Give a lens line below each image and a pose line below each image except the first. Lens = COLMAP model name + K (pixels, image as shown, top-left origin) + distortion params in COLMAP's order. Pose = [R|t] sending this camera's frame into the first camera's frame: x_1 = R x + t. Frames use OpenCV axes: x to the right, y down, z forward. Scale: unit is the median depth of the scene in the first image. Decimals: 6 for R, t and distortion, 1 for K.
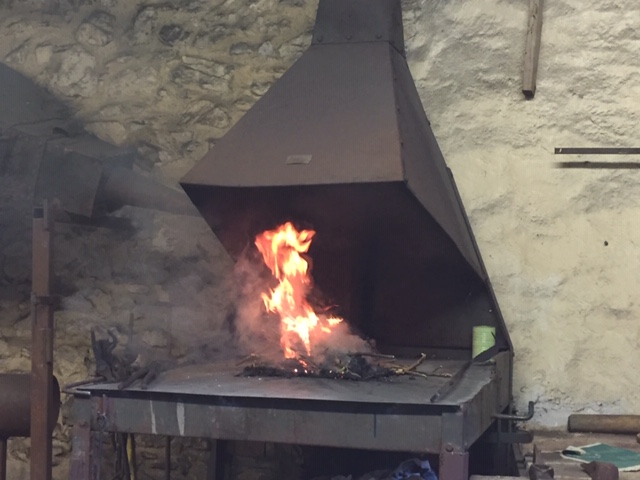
lens RADIAL K [[896.3, 0, 320.0], [0, 896.3, 240.0], [0, 0, 1]] dist [0.029745, 0.043977]
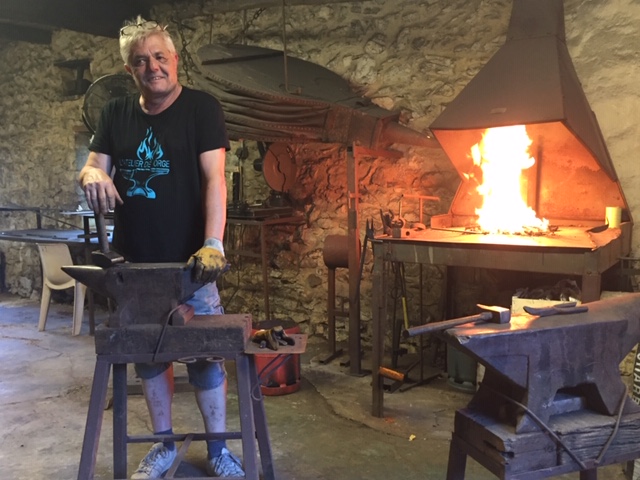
lens RADIAL K [[592.5, 0, 320.0], [0, 592.5, 240.0], [0, 0, 1]] dist [0.083274, -0.112523]
pose [[0.960003, 0.007396, -0.279891, -0.023948], [0.019455, 0.995473, 0.093035, 0.038129], [0.279312, -0.094759, 0.955513, -0.191049]]
